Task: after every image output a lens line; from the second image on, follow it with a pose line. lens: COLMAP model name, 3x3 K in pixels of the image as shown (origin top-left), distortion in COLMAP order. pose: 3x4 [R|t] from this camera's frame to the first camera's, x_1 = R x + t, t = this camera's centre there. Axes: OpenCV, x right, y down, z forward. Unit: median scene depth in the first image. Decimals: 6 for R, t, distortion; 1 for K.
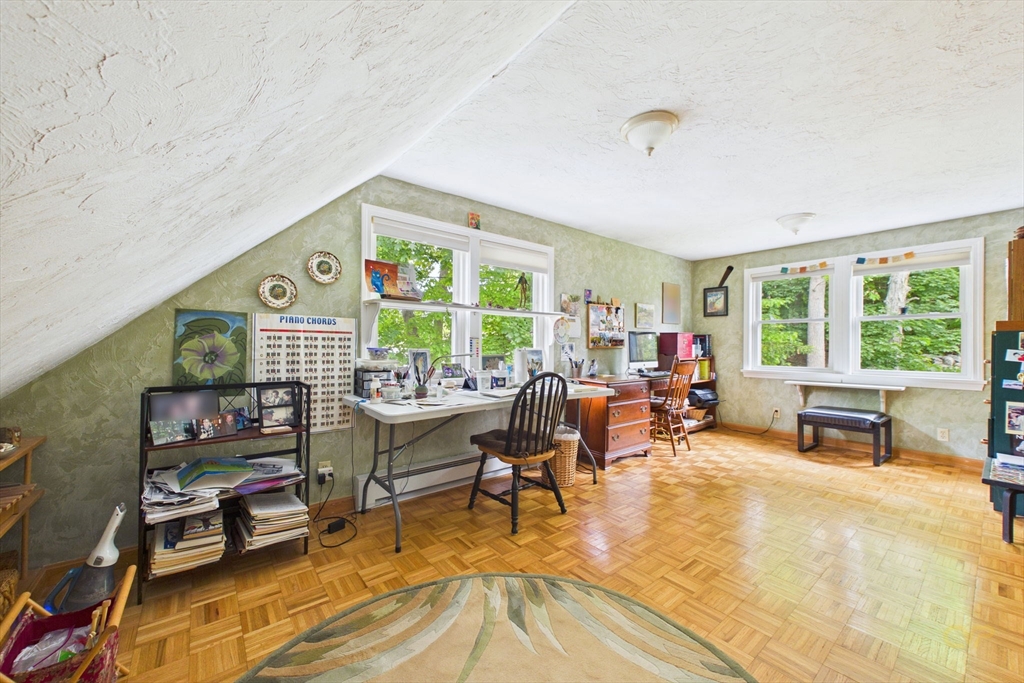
lens RADIAL K [[392.8, 0, 511.7], [0, 392.8, 336.8], [0, 0, 1]] dist [0.000311, 0.000061]
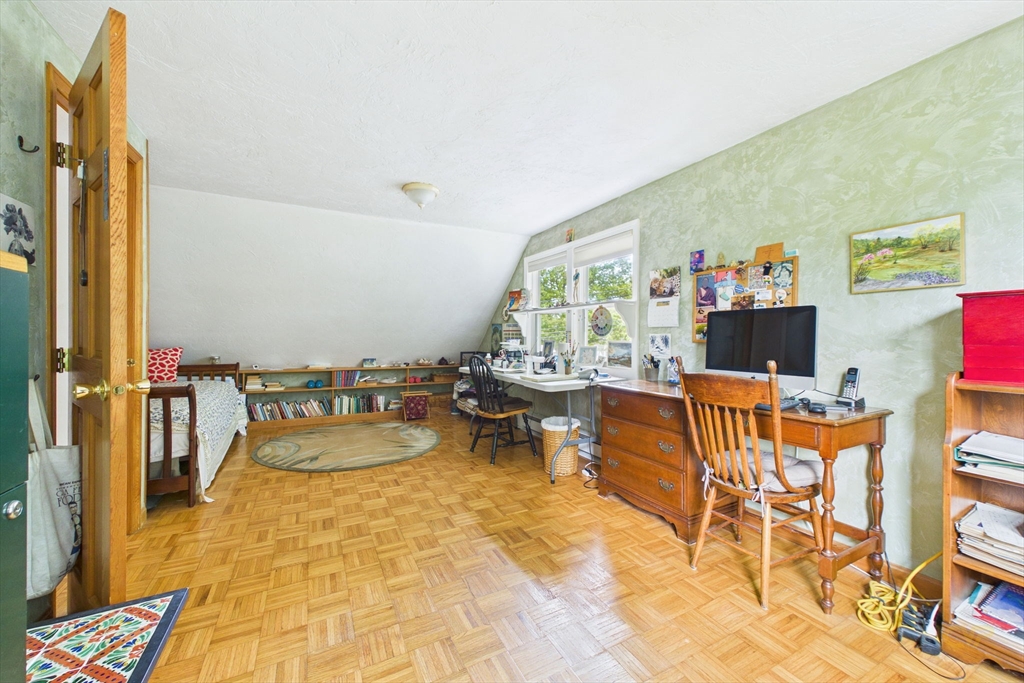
lens RADIAL K [[392.8, 0, 512.2], [0, 392.8, 339.1], [0, 0, 1]] dist [0.000311, 0.000061]
pose [[-0.214378, -0.002786, -0.976747, 0.933101], [-0.000290, 0.999996, -0.002789, 0.026526], [0.976751, -0.000314, -0.214378, 0.887160]]
